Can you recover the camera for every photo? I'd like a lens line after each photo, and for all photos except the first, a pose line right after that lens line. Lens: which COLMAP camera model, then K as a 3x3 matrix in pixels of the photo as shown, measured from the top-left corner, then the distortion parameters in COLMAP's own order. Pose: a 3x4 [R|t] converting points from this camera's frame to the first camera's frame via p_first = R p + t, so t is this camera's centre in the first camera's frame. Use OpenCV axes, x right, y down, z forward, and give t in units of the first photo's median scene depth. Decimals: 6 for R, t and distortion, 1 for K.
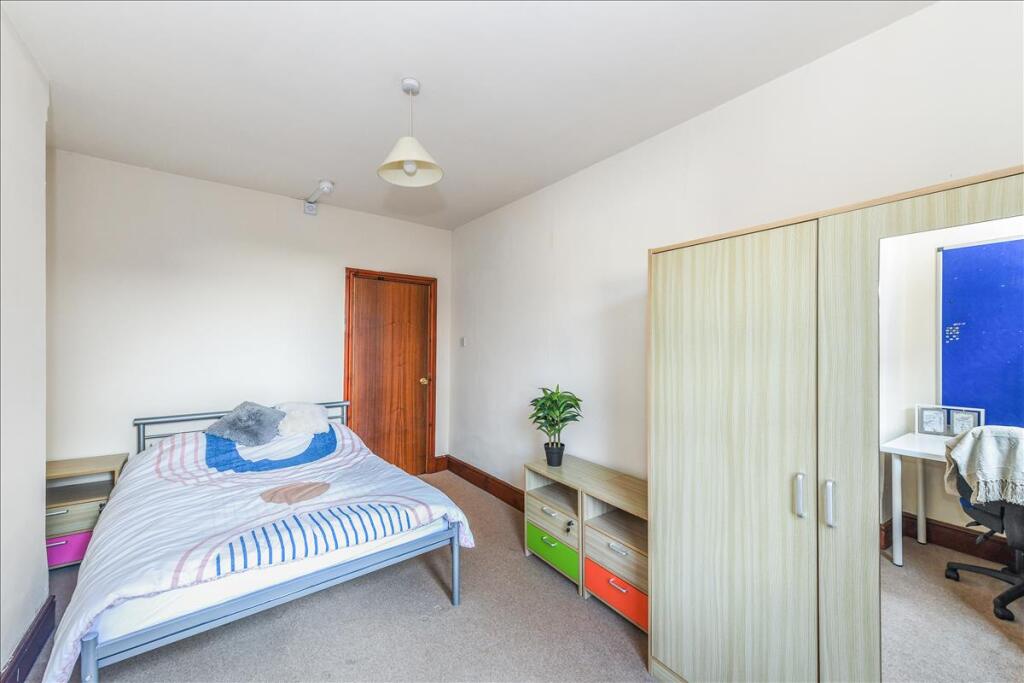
lens RADIAL K [[404.6, 0, 524.7], [0, 404.6, 342.4], [0, 0, 1]] dist [0.000937, 0.000055]
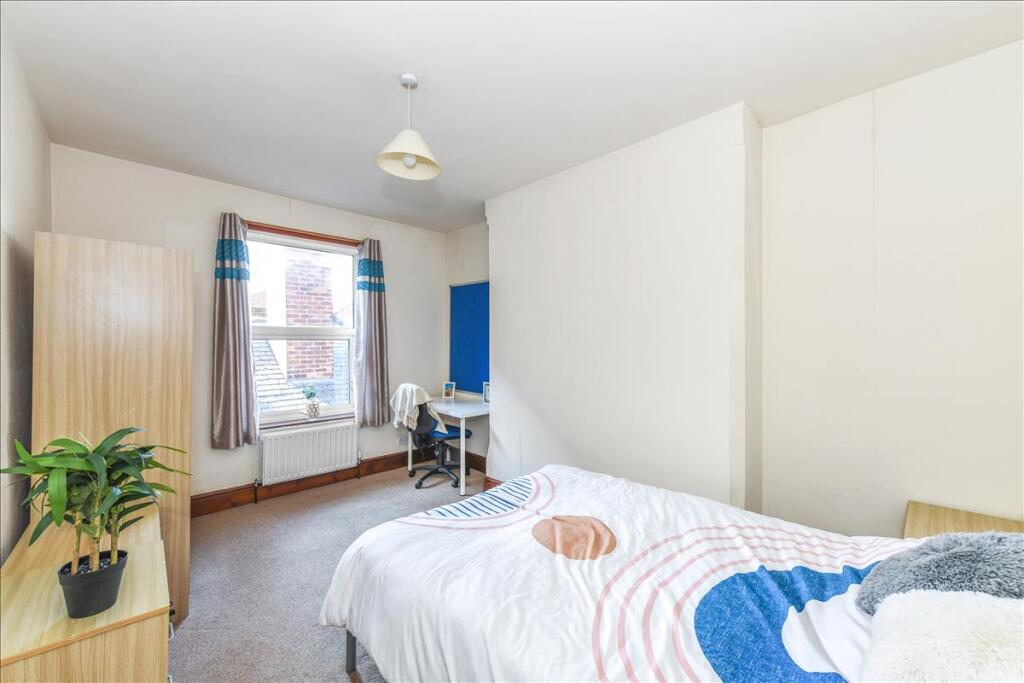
lens RADIAL K [[391.9, 0, 512.0], [0, 391.9, 341.5], [0, 0, 1]] dist [0.002207, 0.000136]
pose [[-0.991874, -0.011269, -0.126728, -0.405244], [-0.010556, 0.999924, -0.006299, 0.021470], [0.126789, -0.004910, -0.991918, 1.937266]]
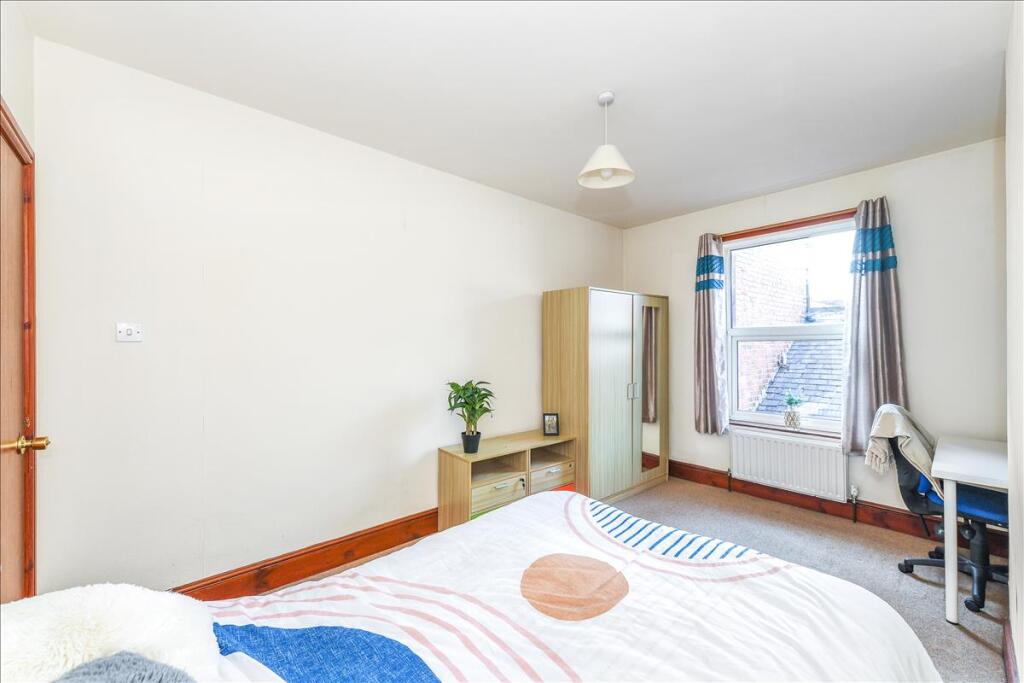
lens RADIAL K [[404.6, 0, 524.7], [0, 404.6, 342.4], [0, 0, 1]] dist [0.000937, 0.000055]
pose [[-0.116023, -0.001180, 0.993246, -1.297084], [-0.000427, 0.999999, 0.001138, 0.019972], [-0.993246, -0.000292, -0.116023, 1.296190]]
